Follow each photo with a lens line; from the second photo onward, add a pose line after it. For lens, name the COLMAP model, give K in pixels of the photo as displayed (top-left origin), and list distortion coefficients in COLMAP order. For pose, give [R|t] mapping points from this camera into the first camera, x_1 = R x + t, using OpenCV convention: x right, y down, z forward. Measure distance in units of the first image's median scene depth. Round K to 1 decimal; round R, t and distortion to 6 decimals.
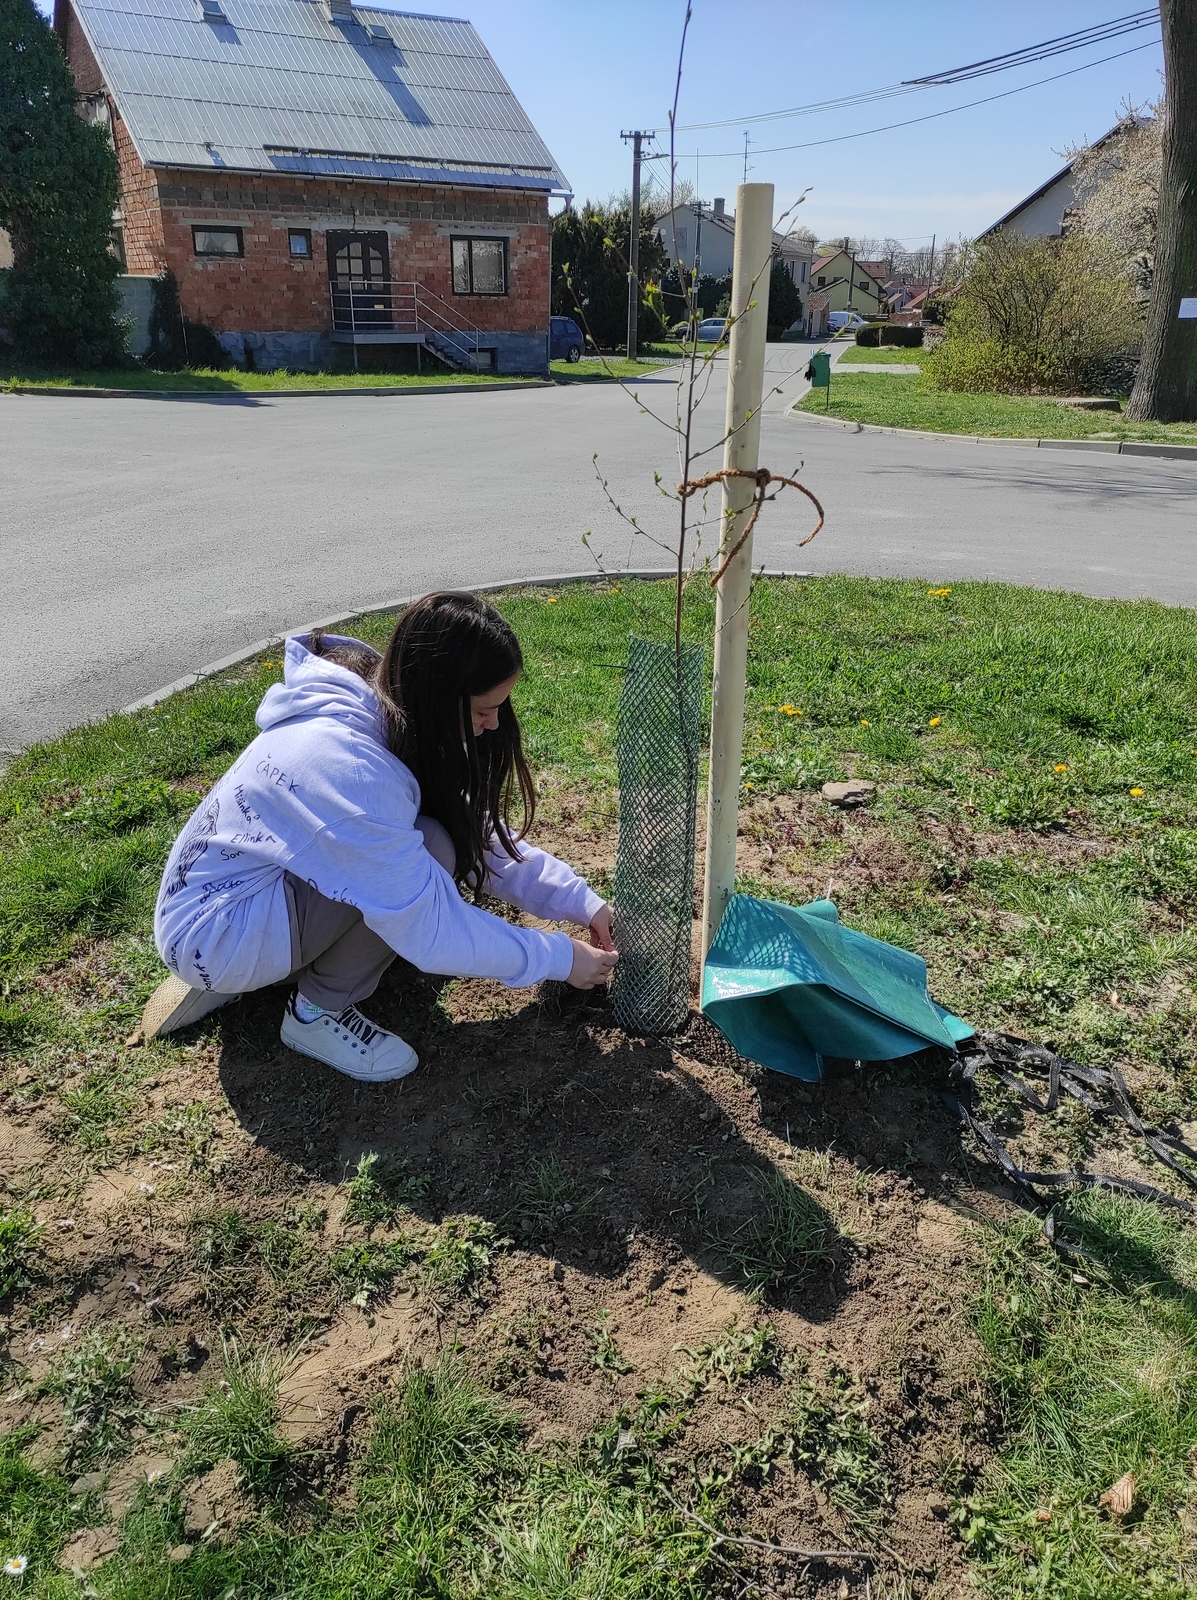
lens RADIAL K [[1177.3, 0, 606.3], [0, 1177.3, 825.7], [0, 0, 1]] dist [0.073898, -0.078449]
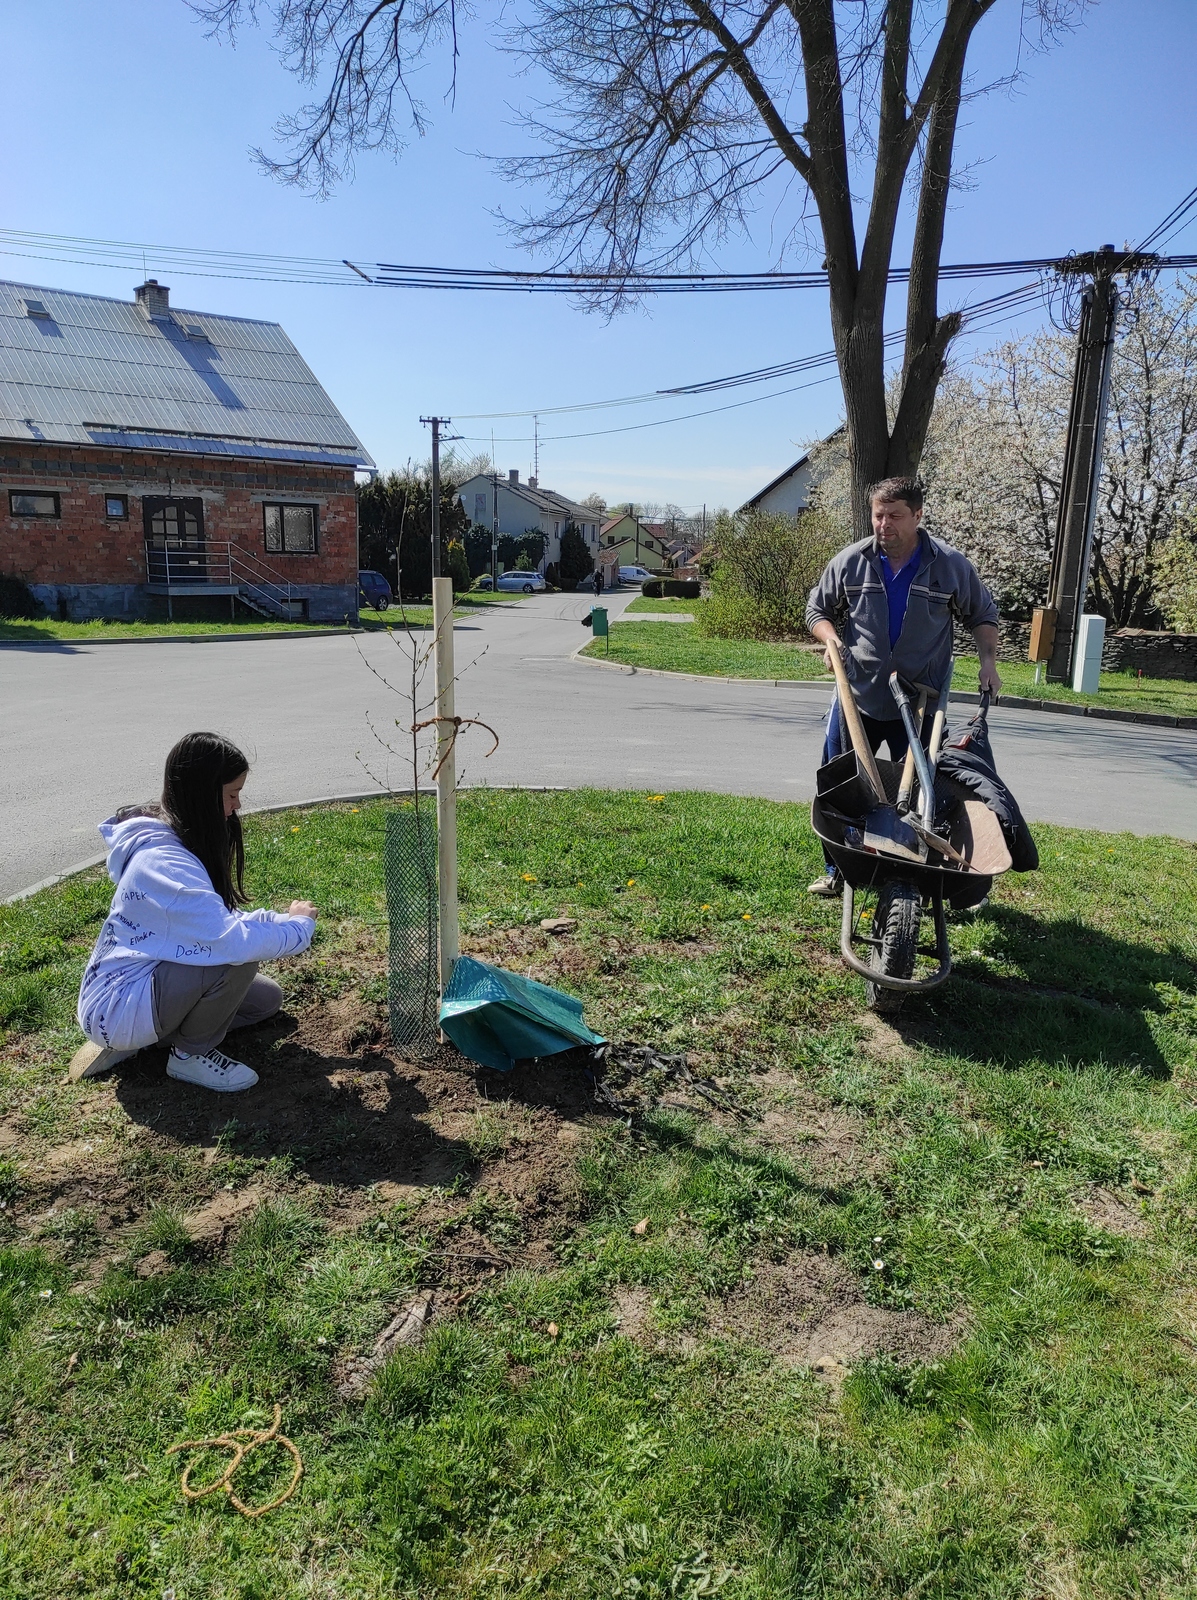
lens RADIAL K [[1177.3, 0, 606.3], [0, 1177.3, 825.7], [0, 0, 1]] dist [0.073898, -0.078449]
pose [[0.987743, -0.027621, 0.153628, 0.029940], [0.055942, 0.981481, -0.183211, 0.084093], [-0.145722, 0.189560, 0.970995, -0.308255]]
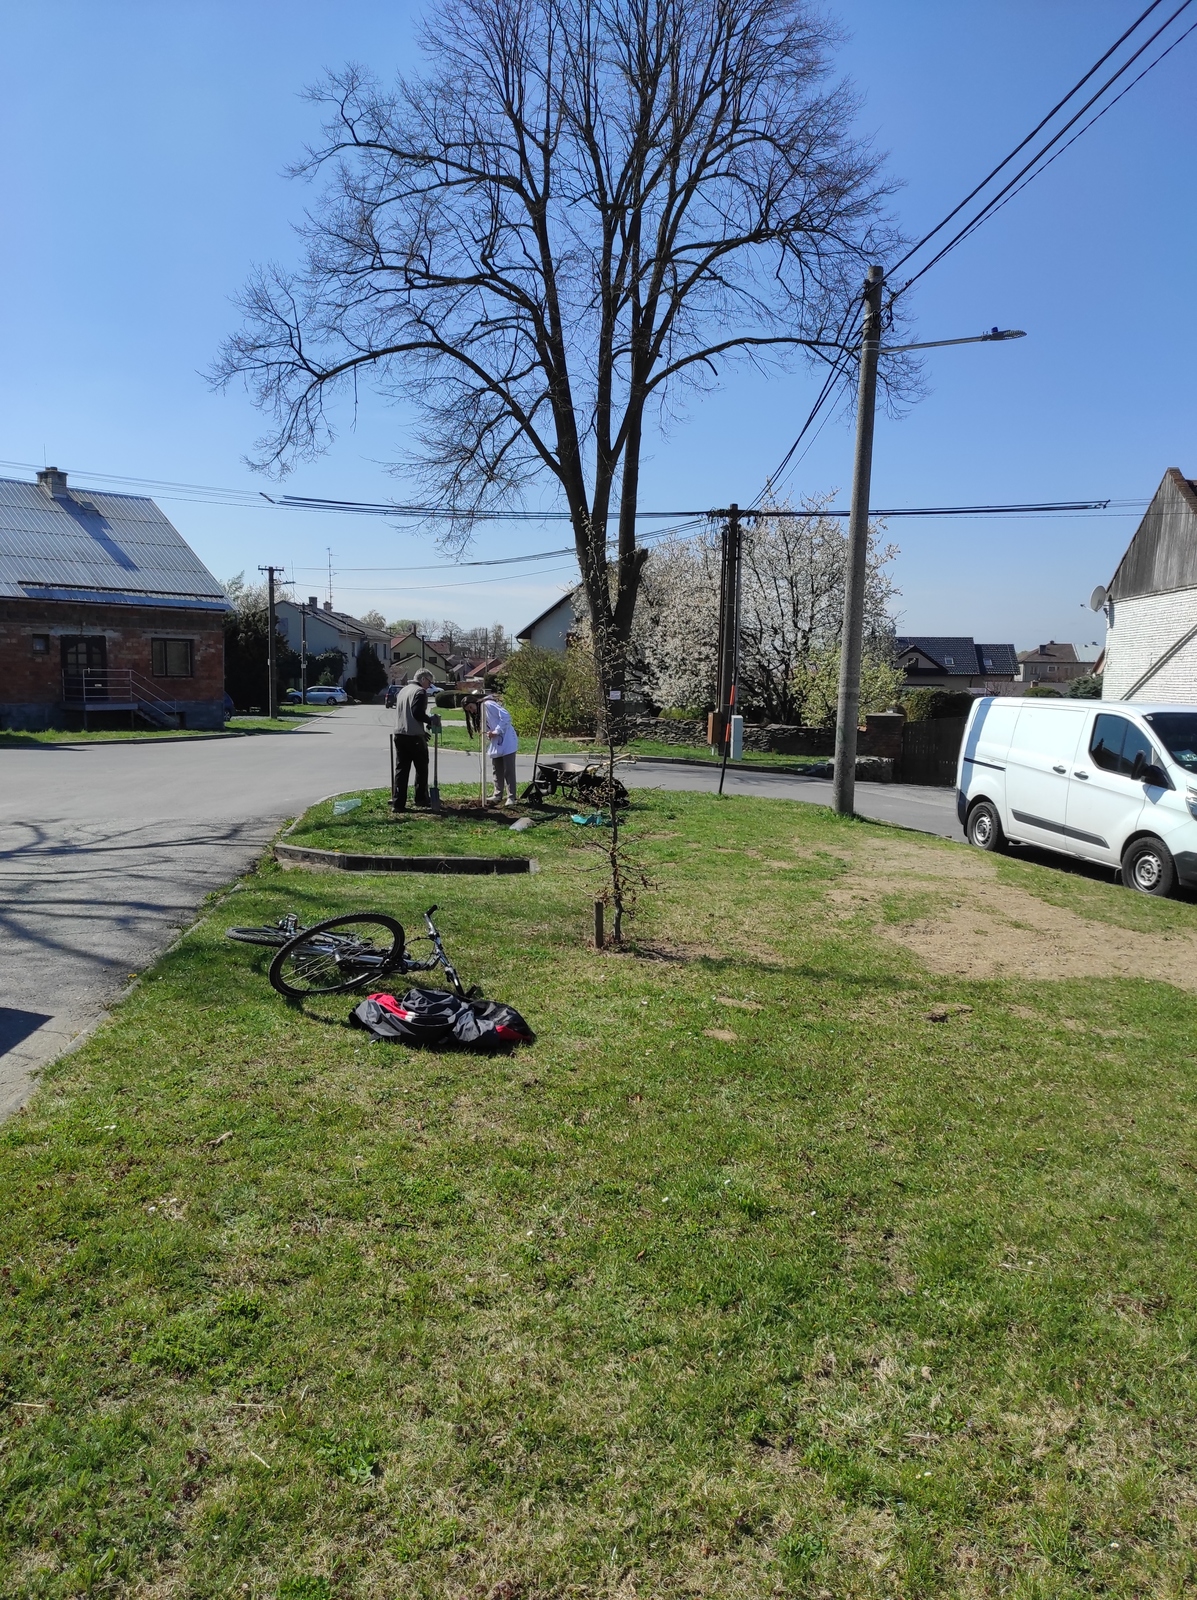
lens RADIAL K [[1177.3, 0, 606.3], [0, 1177.3, 825.7], [0, 0, 1]] dist [0.073898, -0.078449]
pose [[0.941369, -0.042733, 0.334662, -0.763828], [0.133742, 0.957944, -0.253882, 1.025492], [-0.309738, 0.283755, 0.907494, -2.672579]]
